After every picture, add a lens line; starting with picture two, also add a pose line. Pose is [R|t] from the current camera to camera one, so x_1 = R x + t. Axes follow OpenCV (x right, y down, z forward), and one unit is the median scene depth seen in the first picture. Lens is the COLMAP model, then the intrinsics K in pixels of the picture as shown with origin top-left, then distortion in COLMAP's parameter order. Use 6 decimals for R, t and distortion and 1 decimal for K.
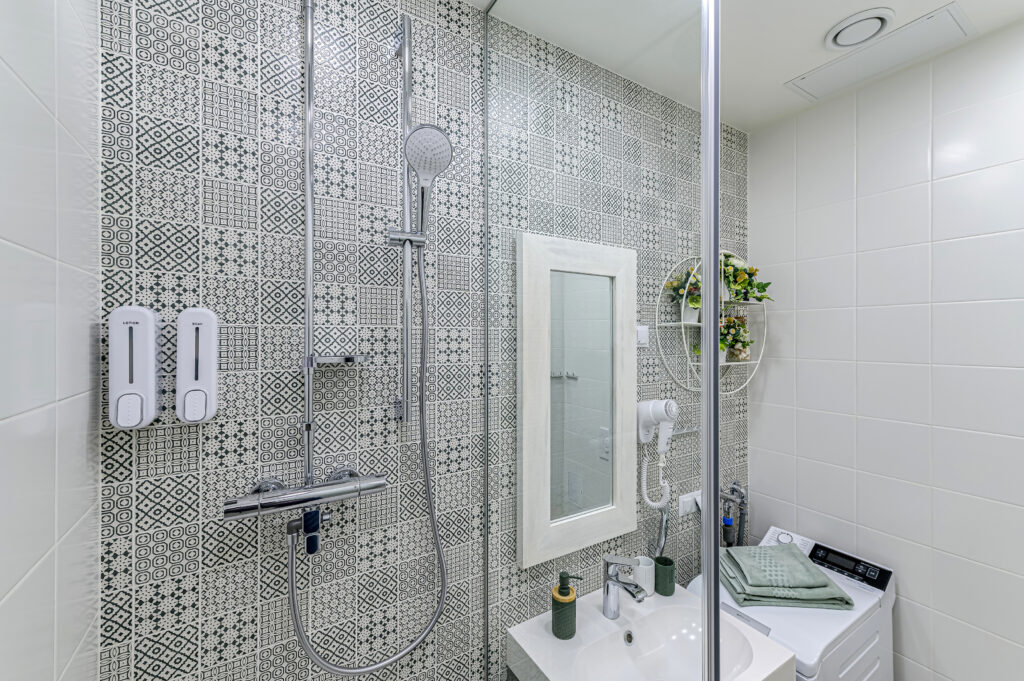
lens RADIAL K [[413.3, 0, 509.5], [0, 413.3, 338.1], [0, 0, 1]] dist [0.002651, 0.000190]
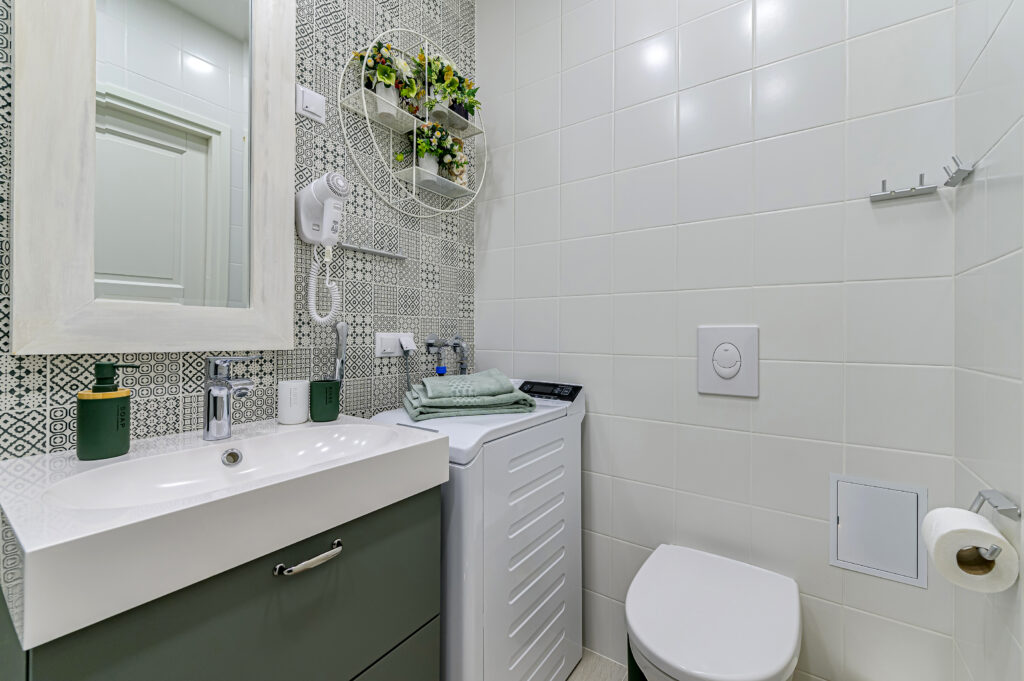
lens RADIAL K [[419.7, 0, 513.2], [0, 419.7, 336.1], [0, 0, 1]] dist [-0.021884, -0.000262]
pose [[0.914688, 0.006366, 0.404110, 0.354452], [-0.007860, 0.999967, 0.002039, 0.421795], [-0.404084, -0.005041, 0.914708, 0.150683]]
